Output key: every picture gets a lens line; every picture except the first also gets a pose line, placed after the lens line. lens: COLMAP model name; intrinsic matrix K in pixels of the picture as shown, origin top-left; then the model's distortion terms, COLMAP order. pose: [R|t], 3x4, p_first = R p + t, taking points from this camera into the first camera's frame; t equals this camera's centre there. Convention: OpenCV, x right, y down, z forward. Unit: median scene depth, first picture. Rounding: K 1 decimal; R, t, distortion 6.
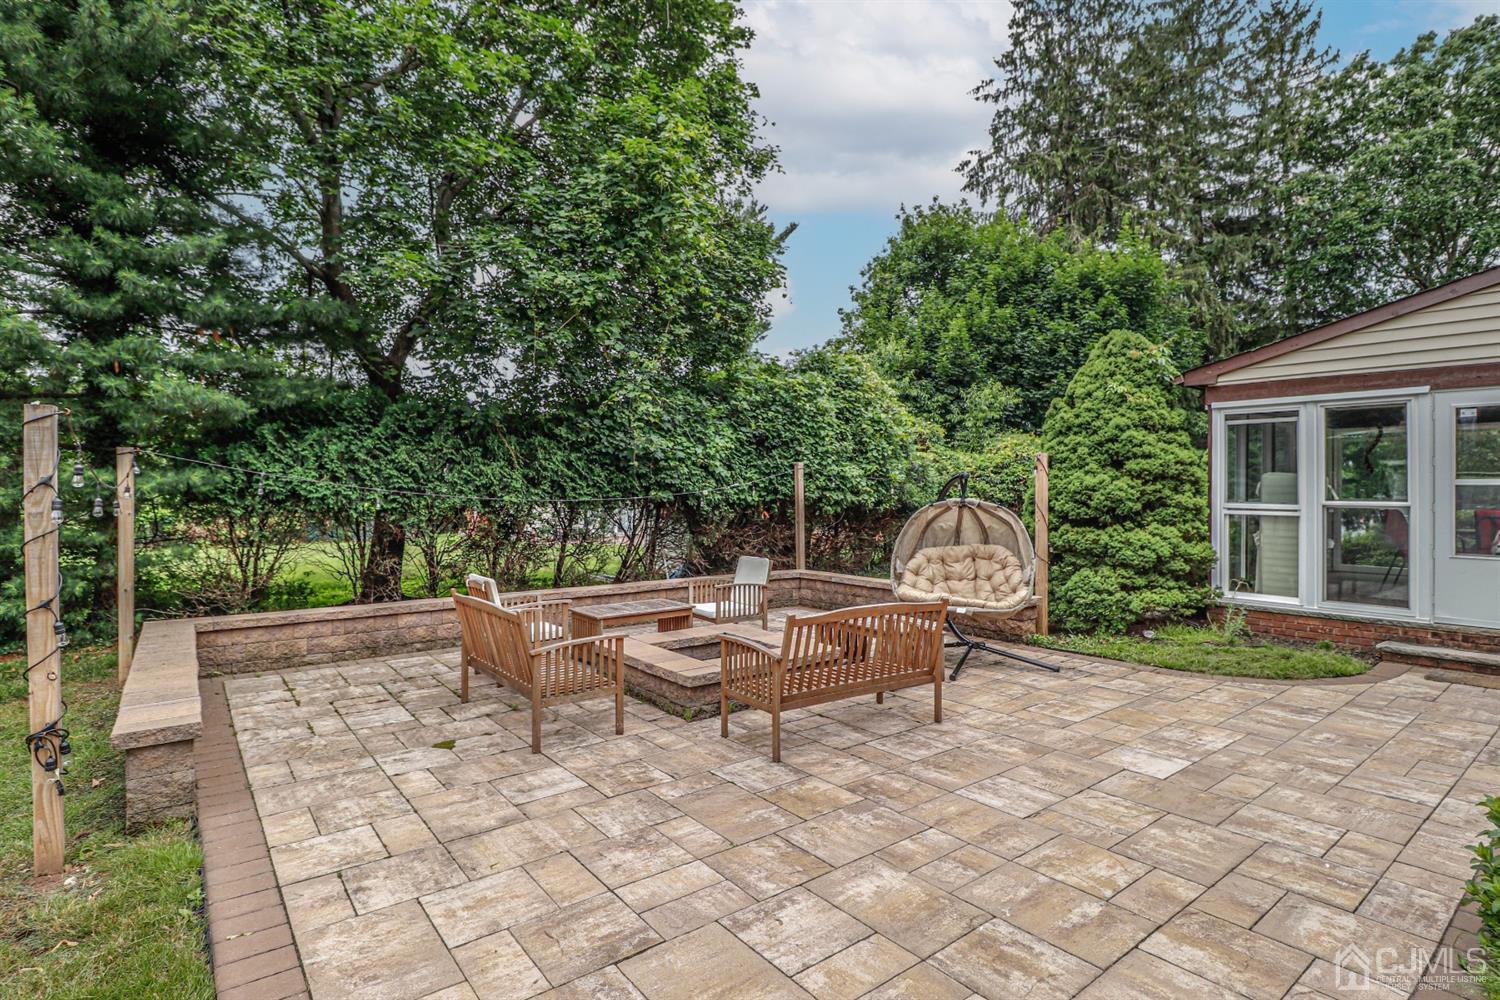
lens RADIAL K [[707.0, 0, 748.5], [0, 707.0, 491.6], [0, 0, 1]] dist [-0.000443, -0.011922]
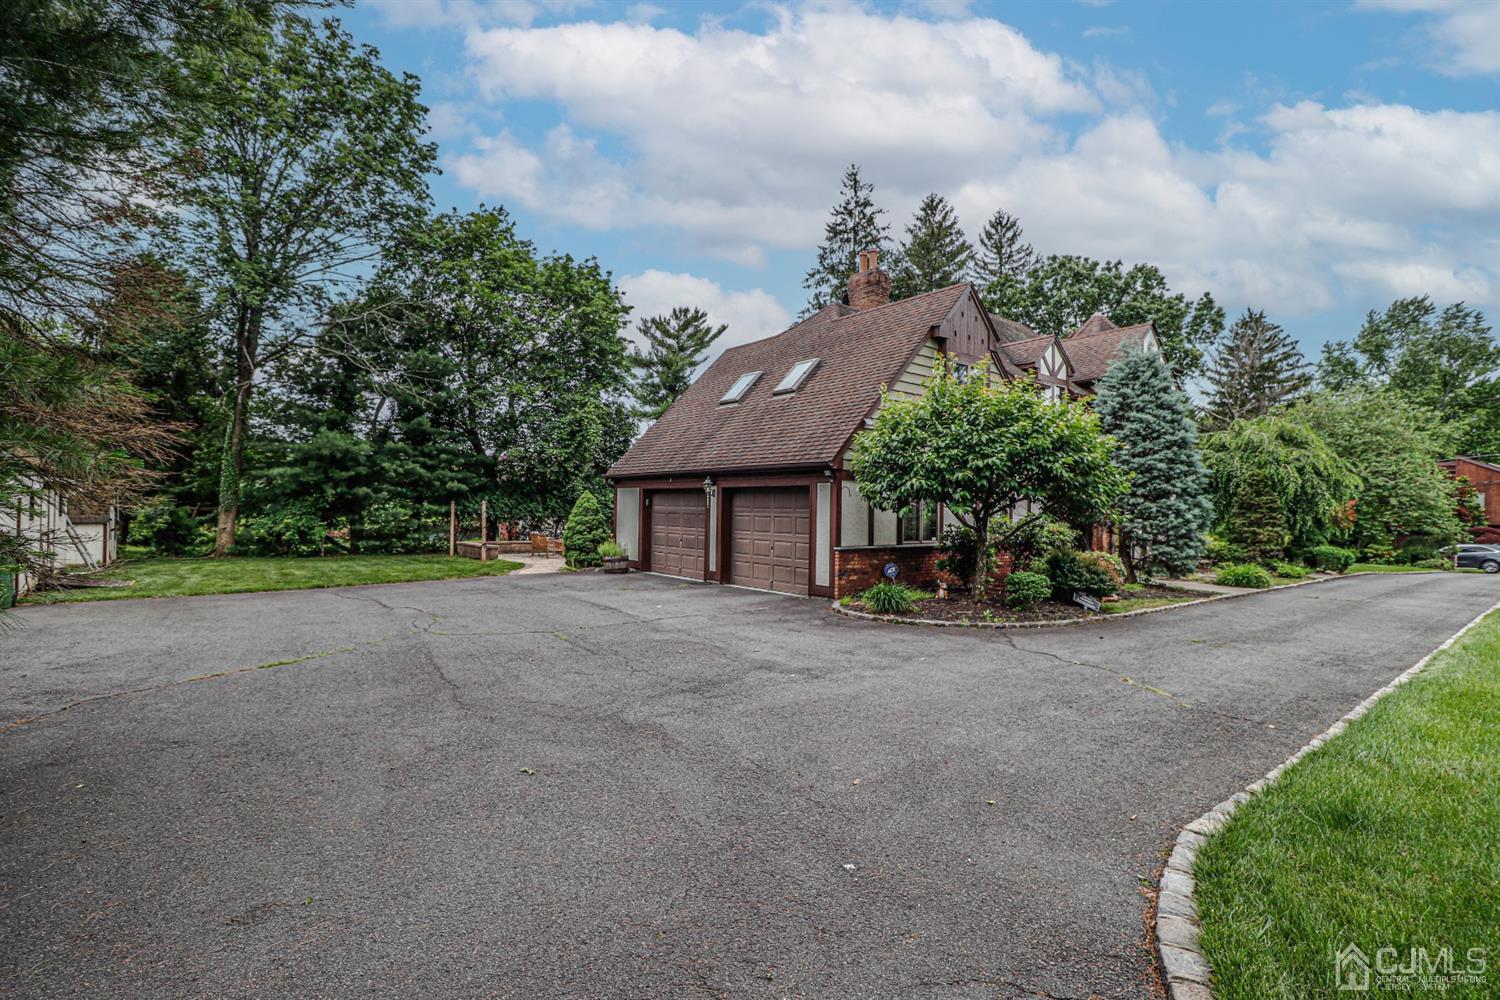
lens RADIAL K [[707.0, 0, 748.5], [0, 707.0, 491.6], [0, 0, 1]] dist [-0.000443, -0.011922]
pose [[0.999962, 0.008677, 0.000796, 0.545028], [-0.008646, 0.999426, -0.032742, 0.003511], [-0.001080, 0.032734, 0.999464, -1.967154]]
